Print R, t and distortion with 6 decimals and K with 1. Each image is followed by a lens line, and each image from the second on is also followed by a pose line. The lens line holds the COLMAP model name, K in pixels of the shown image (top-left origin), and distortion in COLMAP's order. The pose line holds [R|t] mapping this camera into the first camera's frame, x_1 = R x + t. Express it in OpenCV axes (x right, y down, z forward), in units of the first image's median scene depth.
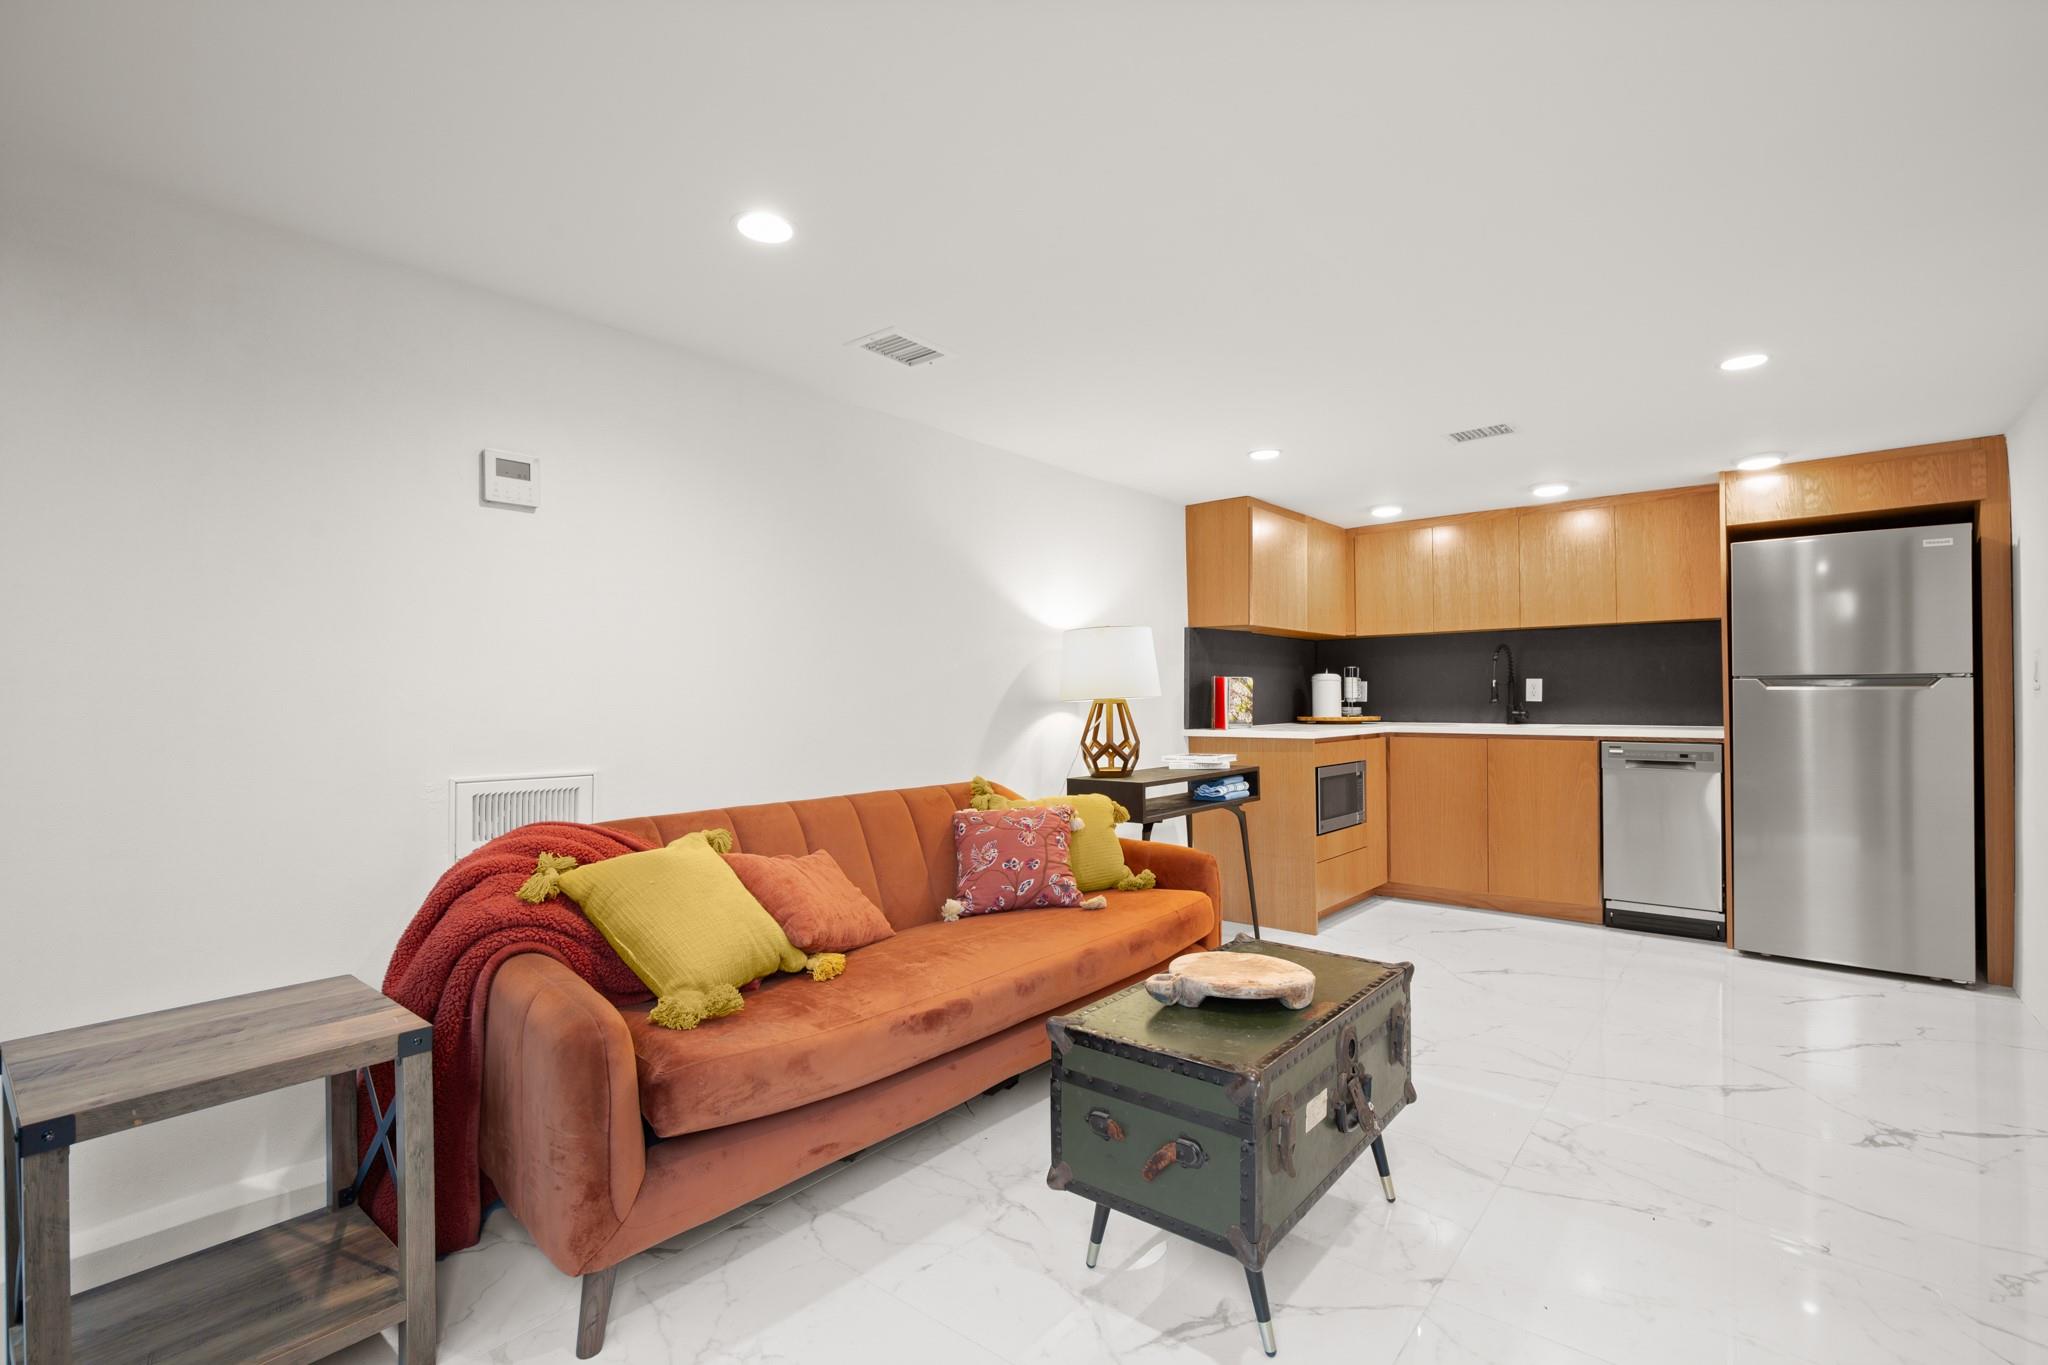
lens RADIAL K [[930.2, 0, 1039.0], [0, 930.2, 703.6], [0, 0, 1]] dist [0.000273, -0.000502]
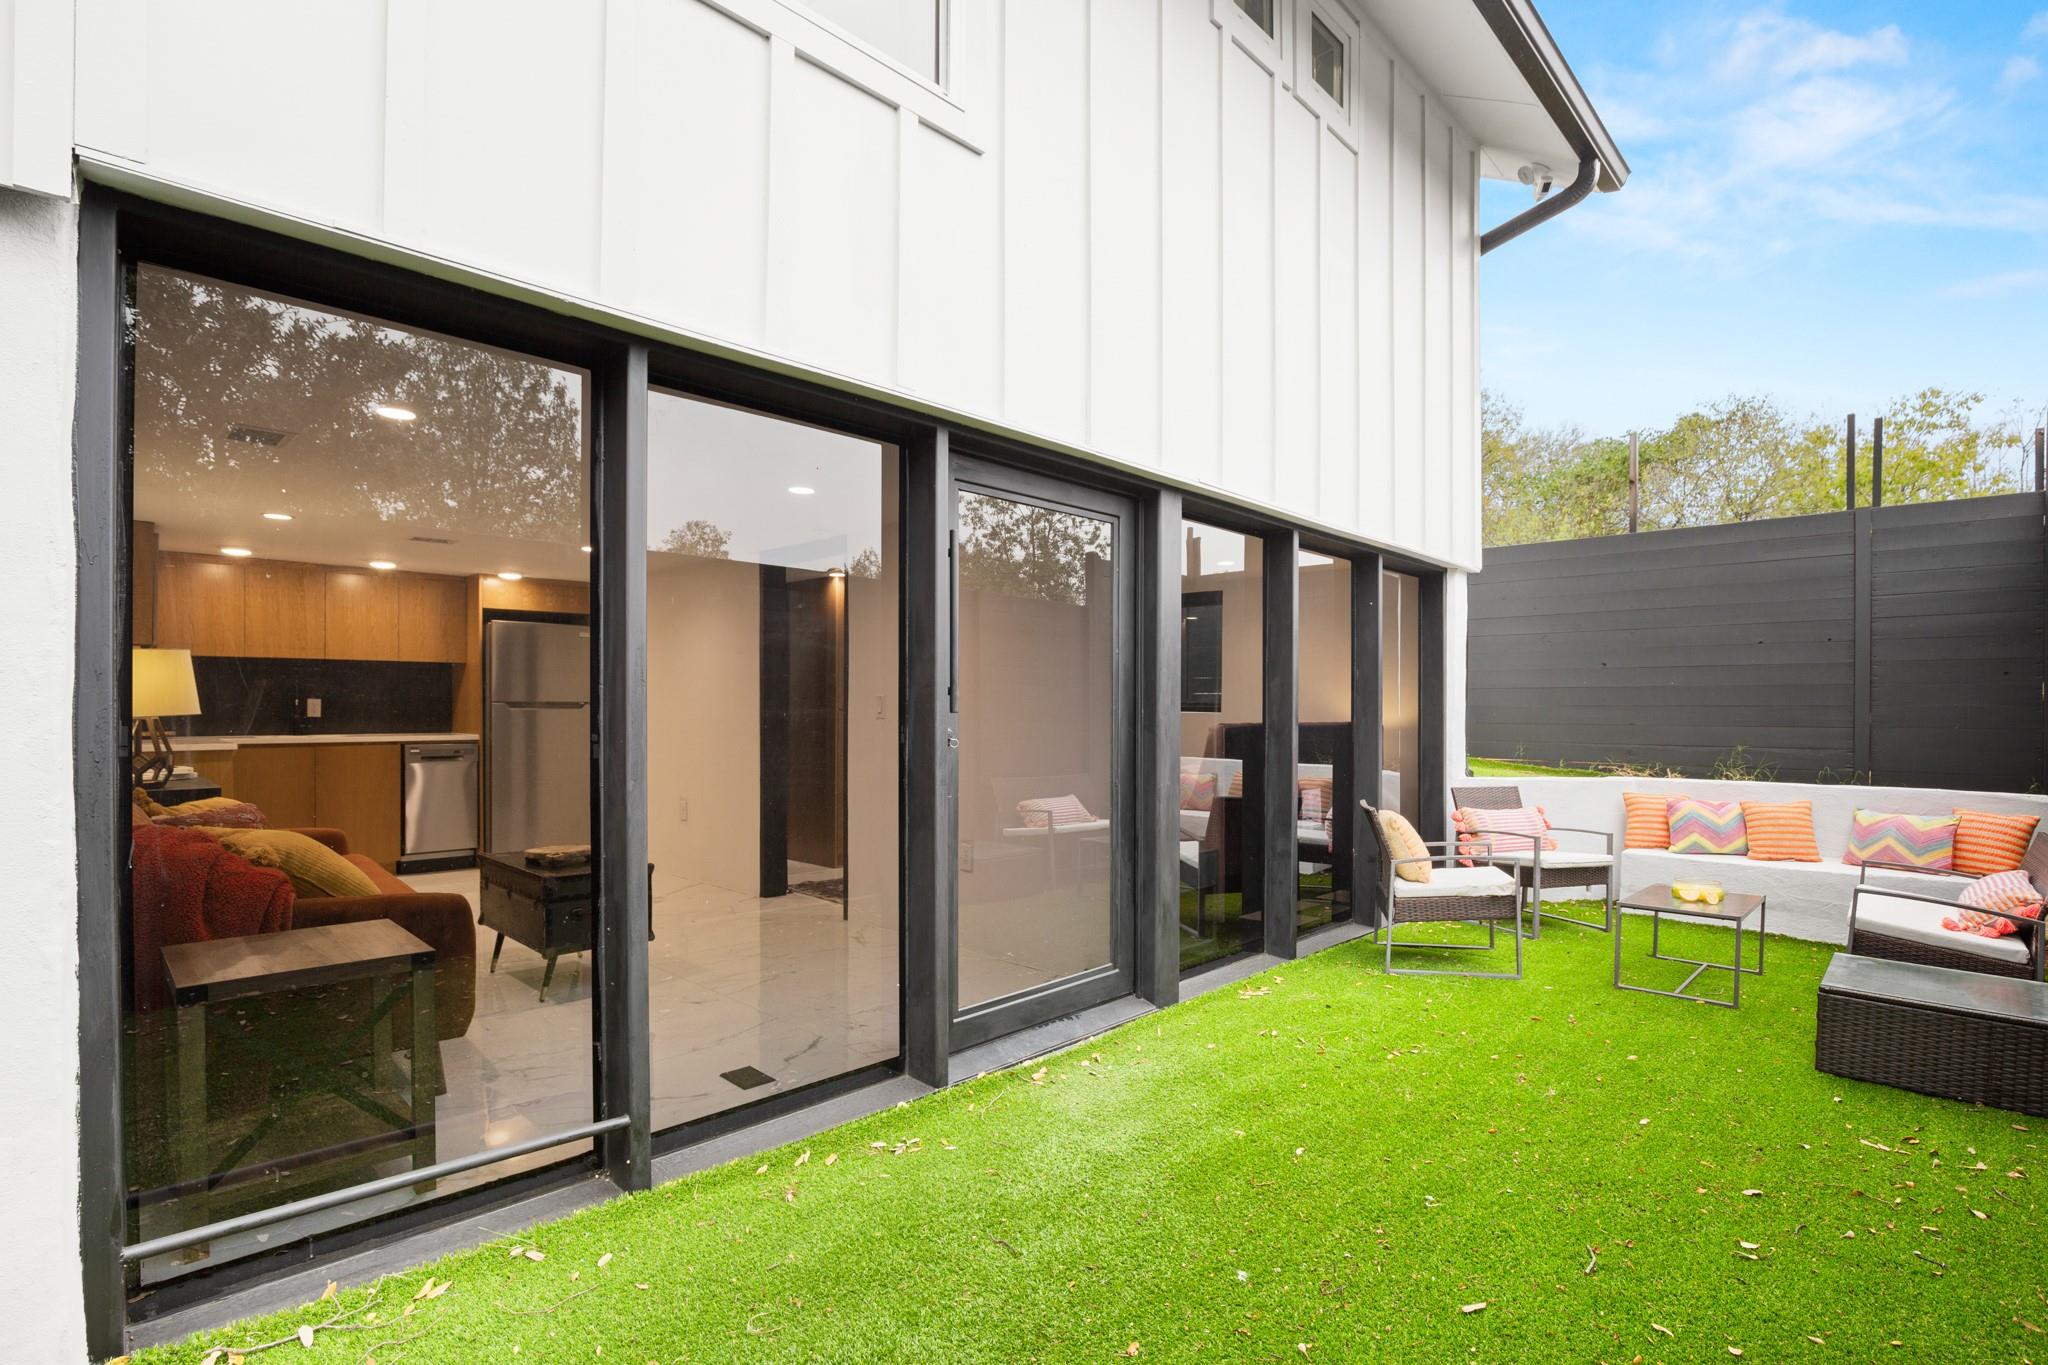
lens RADIAL K [[930.2, 0, 1039.0], [0, 930.2, 703.6], [0, 0, 1]] dist [0.000273, -0.000502]
pose [[0.081471, 0.012668, 0.996595, -0.747290], [0.001191, 0.999917, -0.012807, -0.003025], [-0.996675, 0.002231, 0.081449, -0.088712]]
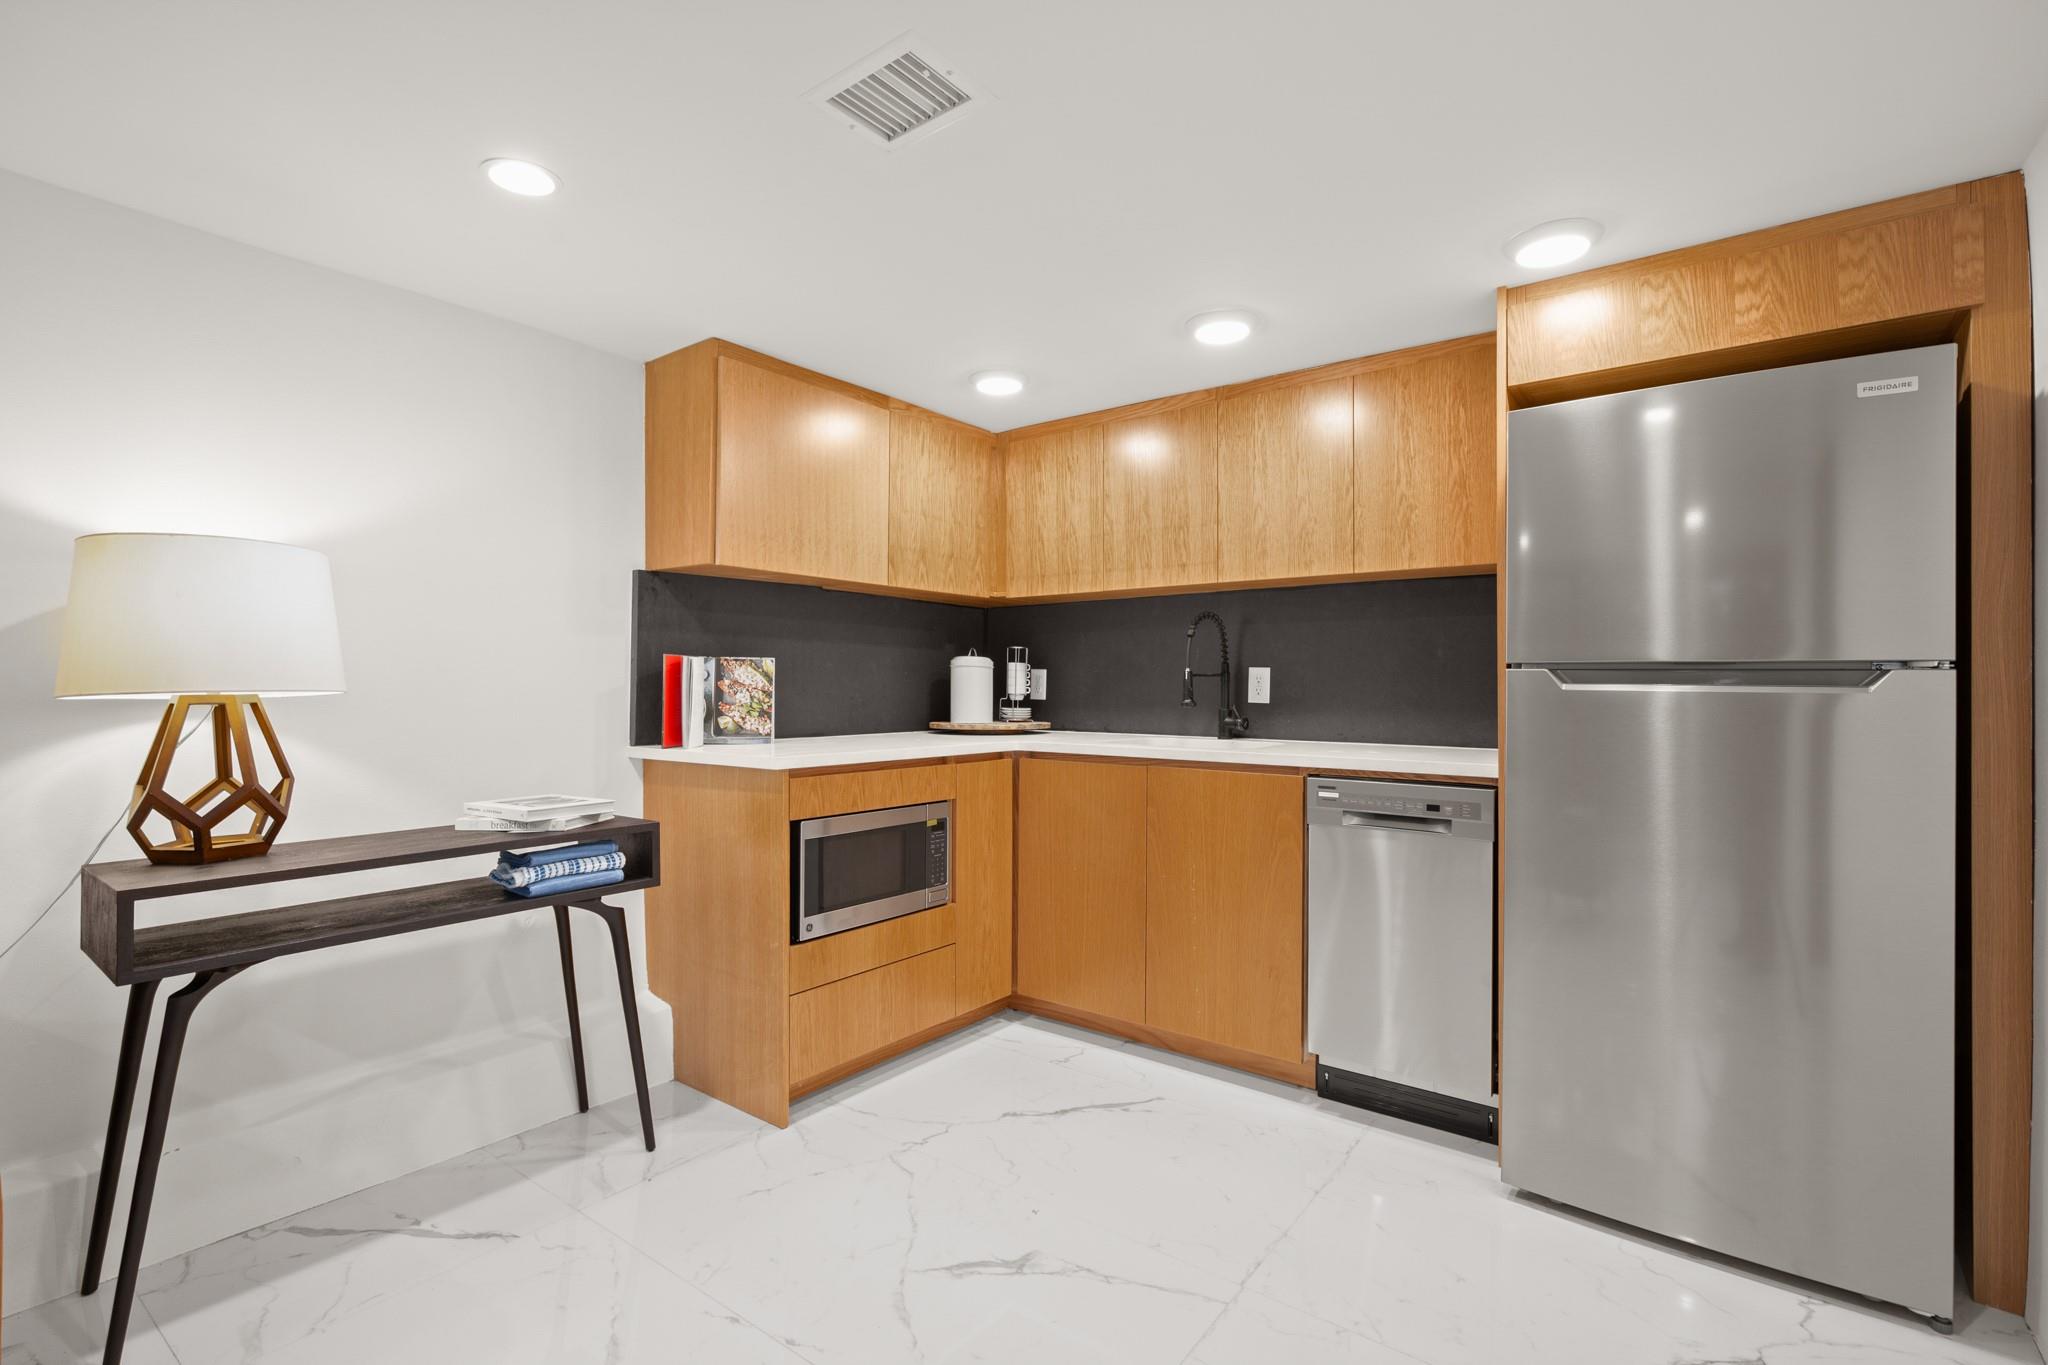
lens RADIAL K [[932.9, 0, 1030.4], [0, 932.9, 695.1], [0, 0, 1]] dist [-0.000716, -0.000249]
pose [[0.998947, 0.010741, 0.044595, 0.407903], [-0.010854, 0.999938, 0.002307, -0.008723], [-0.044567, -0.002788, 0.999002, 0.435423]]
